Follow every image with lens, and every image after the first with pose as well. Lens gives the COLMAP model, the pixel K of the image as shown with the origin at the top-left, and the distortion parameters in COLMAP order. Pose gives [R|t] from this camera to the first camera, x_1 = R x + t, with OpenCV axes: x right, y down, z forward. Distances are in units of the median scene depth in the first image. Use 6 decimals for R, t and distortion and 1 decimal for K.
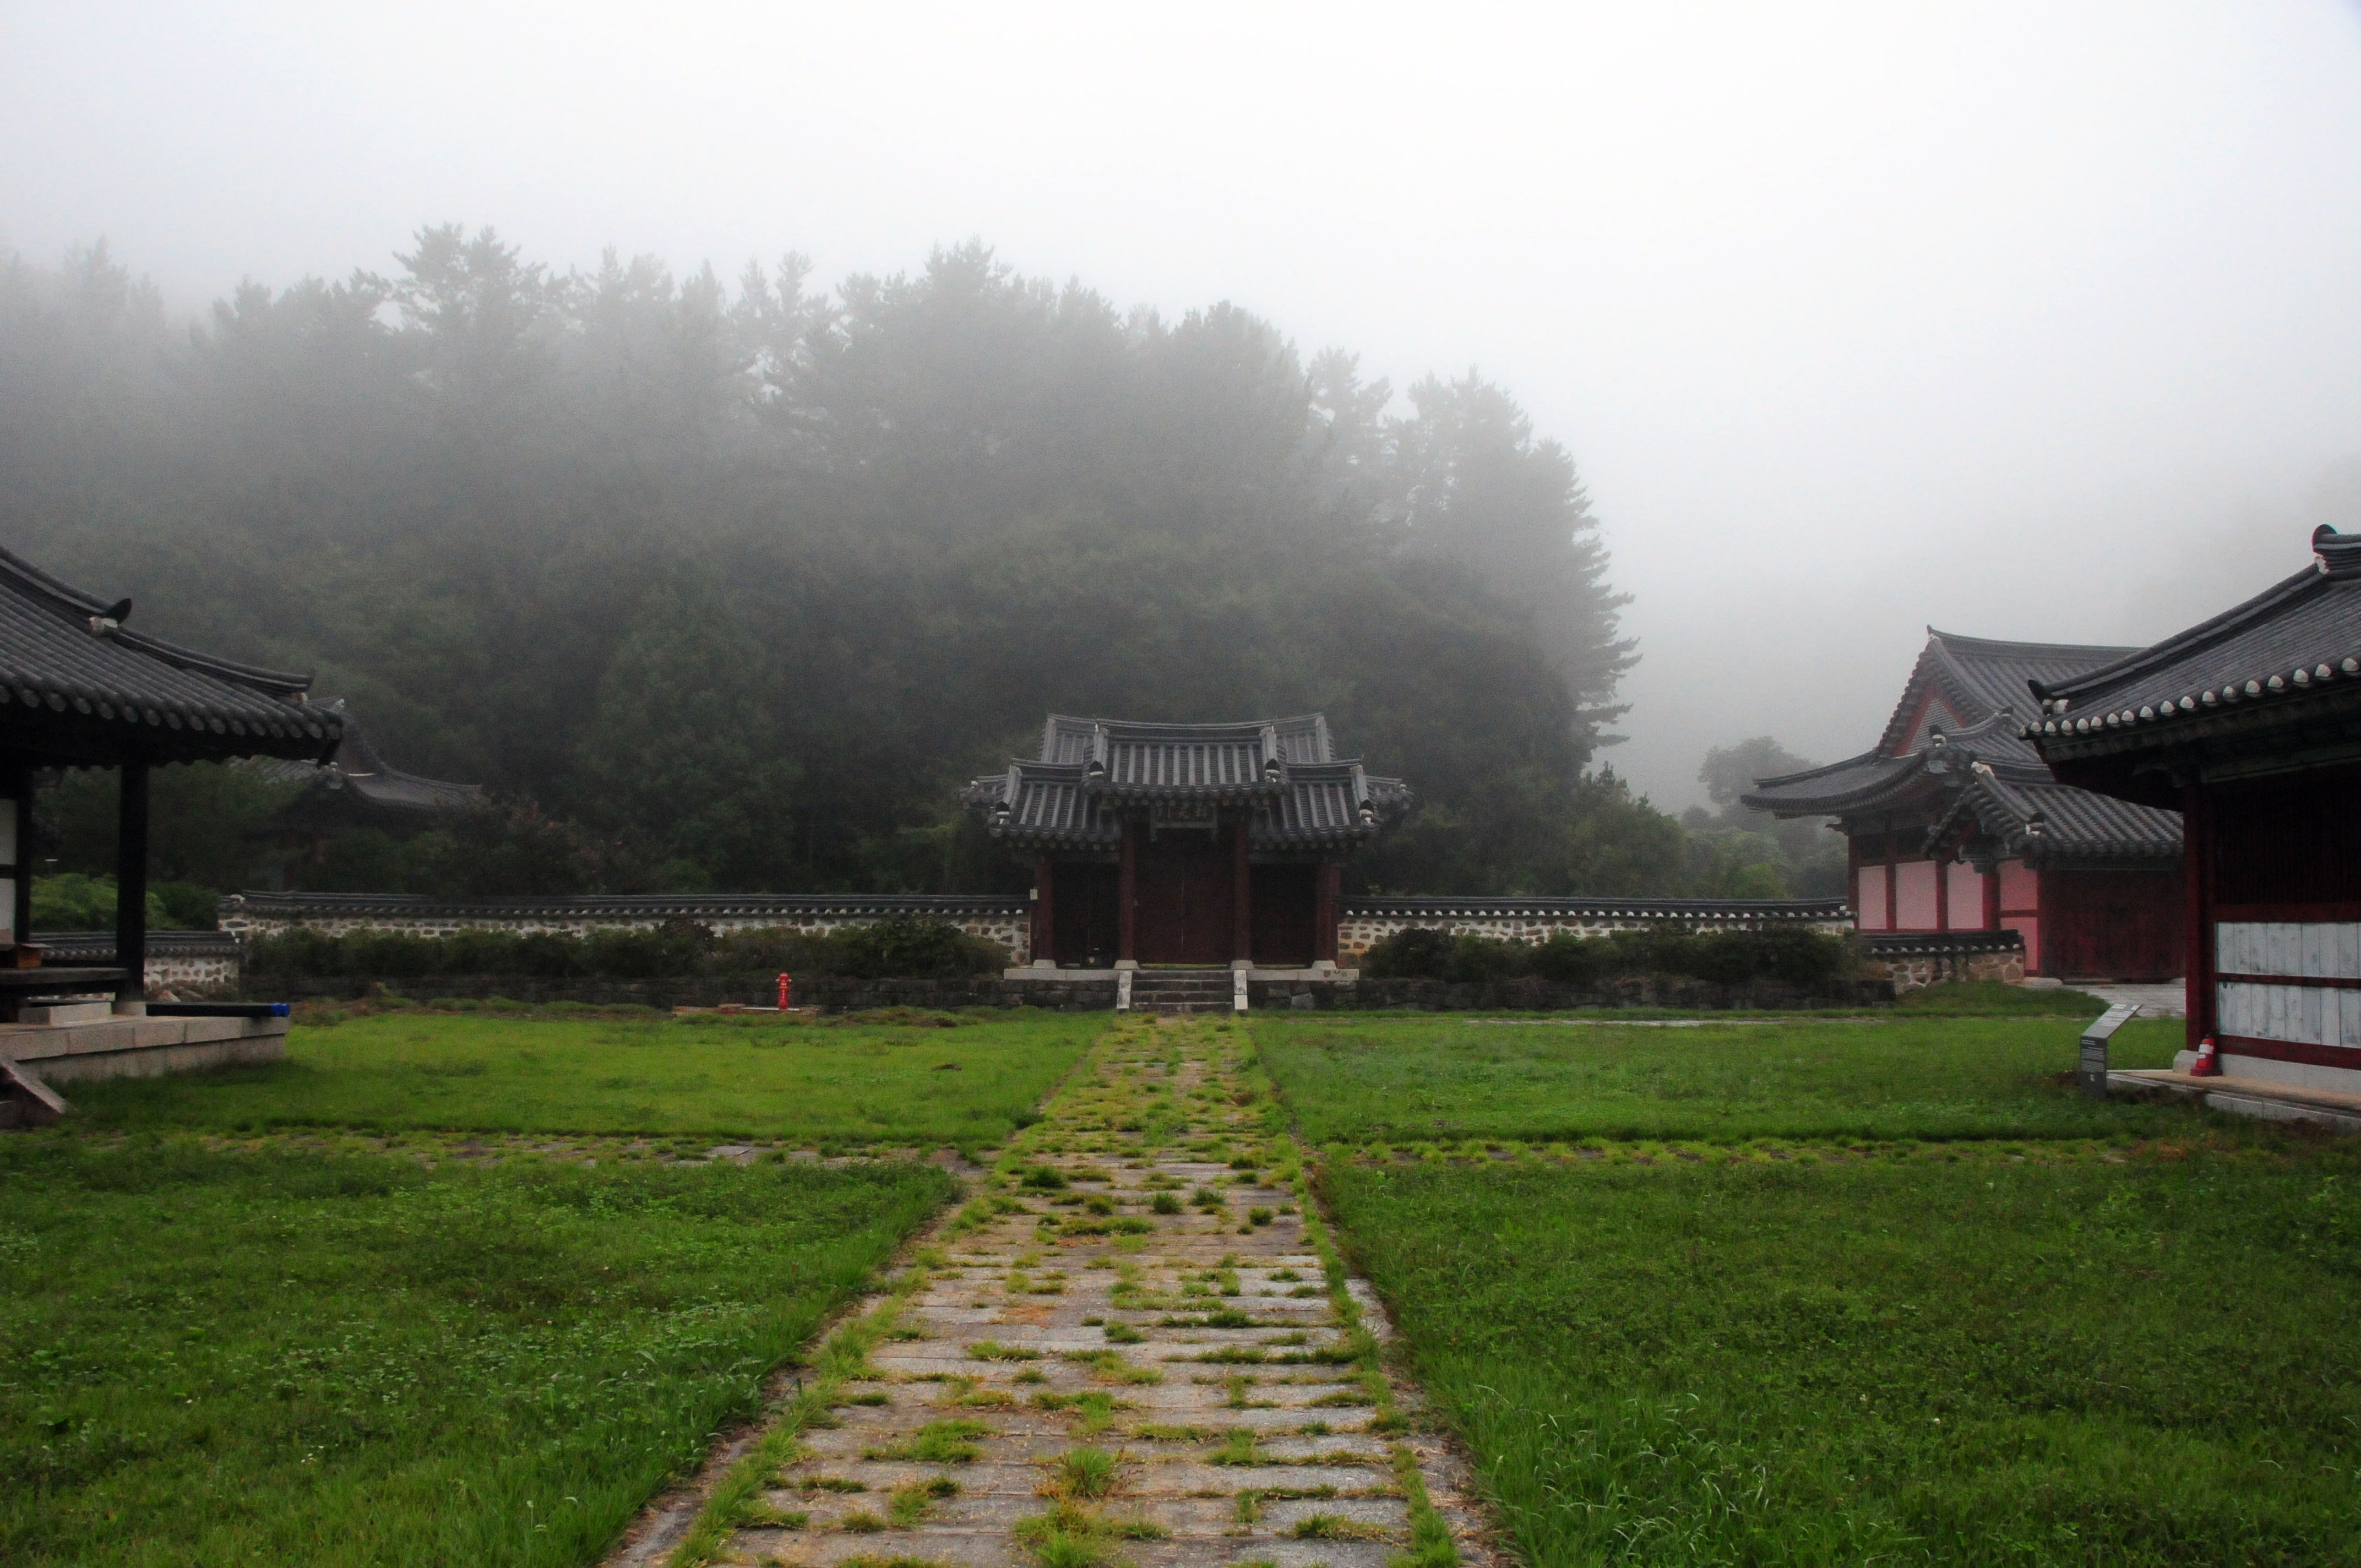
lens RADIAL K [[1841.5, 0, 1178.5], [0, 1841.5, 848.2], [0, 0, 1]] dist [-0.168725, 0.120177]
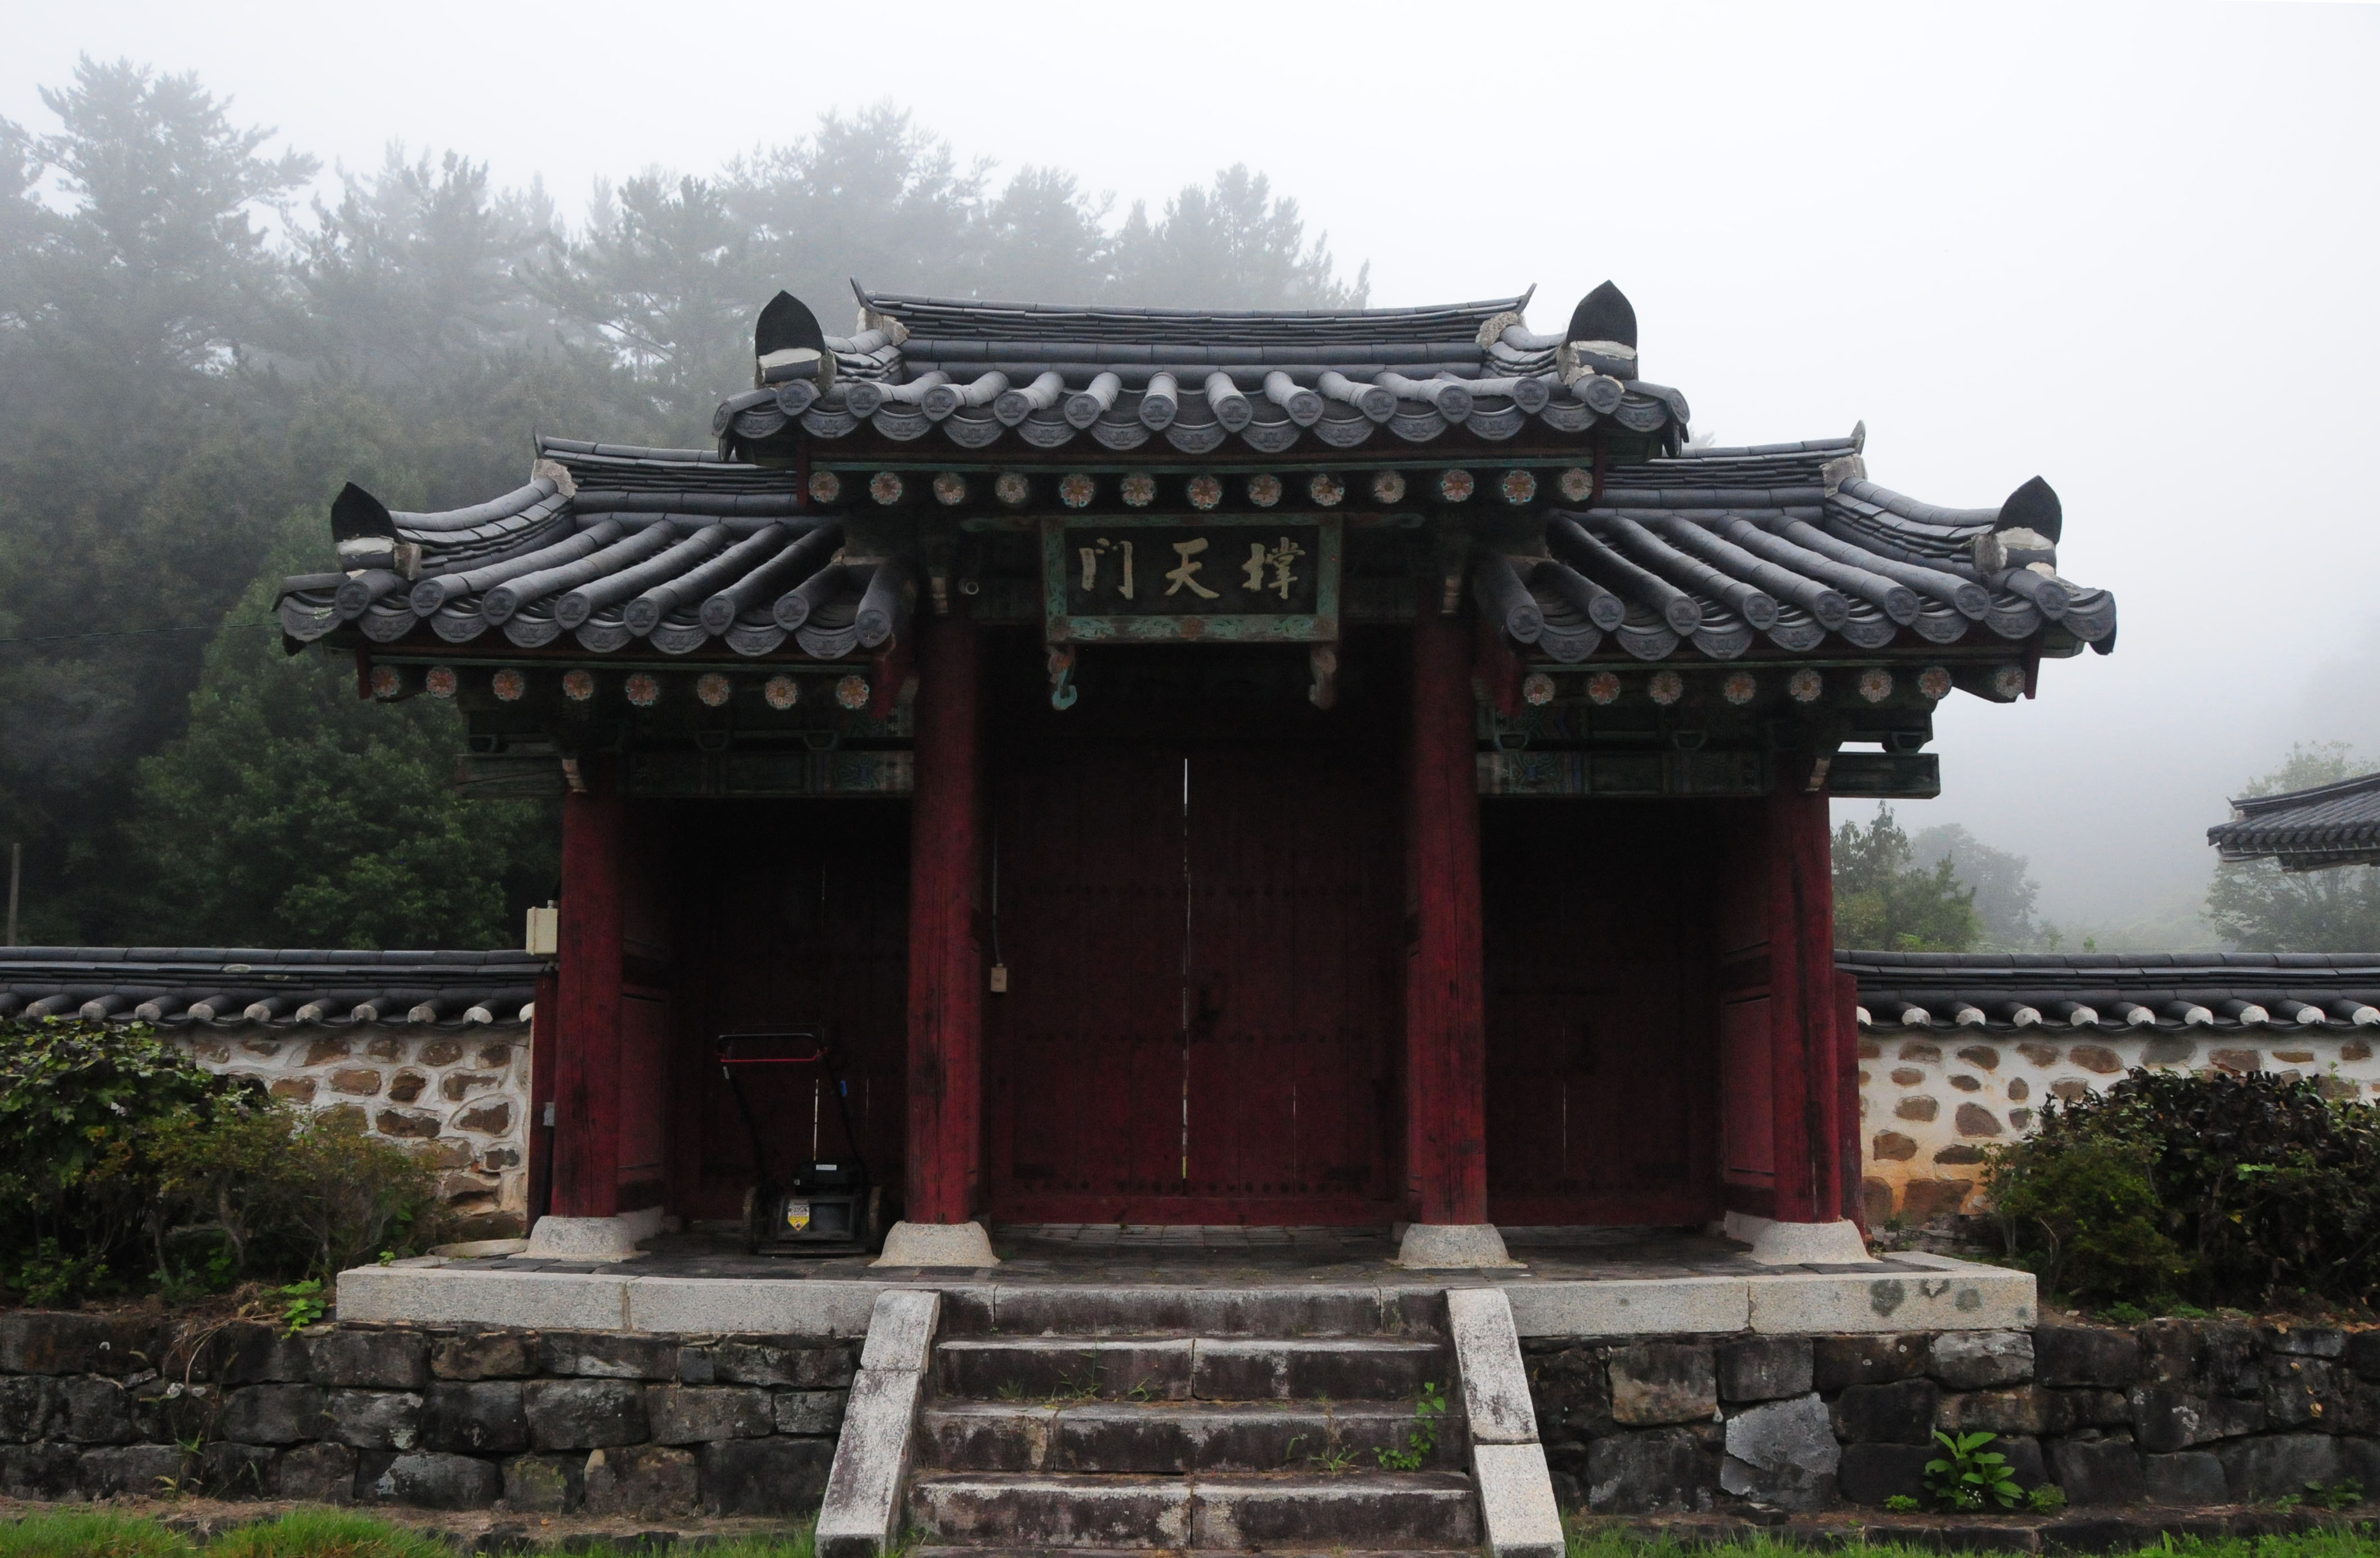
lens RADIAL K [[2048.7, 0, 1180.6], [0, 2048.7, 819.0], [0, 0, 1]] dist [-0.197047, 0.204199]
pose [[0.999992, 0.000496, 0.004058, 0.000453], [-0.000145, 0.996300, -0.085944, 0.032110], [-0.004086, 0.085943, 0.996292, 0.731594]]
